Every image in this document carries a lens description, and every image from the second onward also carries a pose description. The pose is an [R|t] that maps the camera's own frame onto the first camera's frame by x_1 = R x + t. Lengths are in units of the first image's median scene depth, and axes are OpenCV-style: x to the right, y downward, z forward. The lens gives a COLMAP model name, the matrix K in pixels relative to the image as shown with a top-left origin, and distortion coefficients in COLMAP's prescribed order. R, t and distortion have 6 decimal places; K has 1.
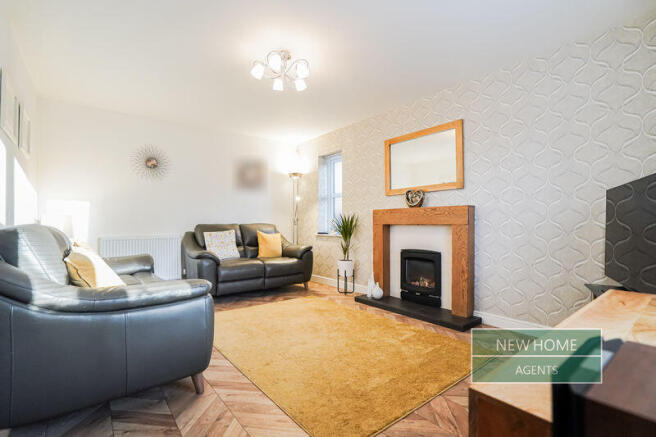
lens RADIAL K [[302.3, 0, 325.6], [0, 302.3, 222.0], [0, 0, 1]] dist [-0.019307, 0.001840]
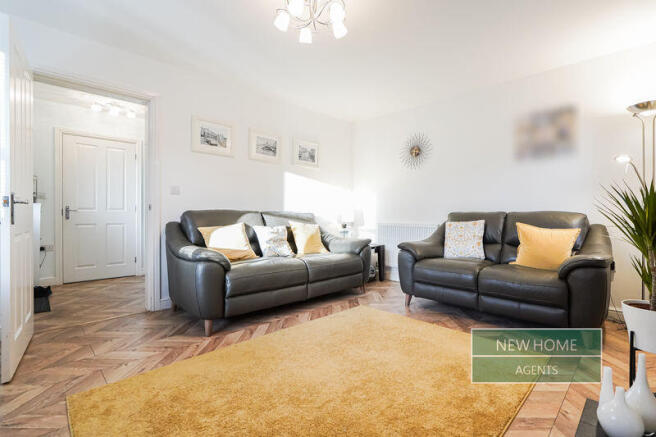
lens RADIAL K [[302.3, 0, 324.0], [0, 302.3, 217.8], [0, 0, 1]] dist [-0.019307, 0.001840]
pose [[0.075942, 0.022038, -0.996869, 0.451447], [0.006996, 0.999719, 0.022634, 0.001635], [0.997088, -0.008693, 0.075767, 0.660926]]
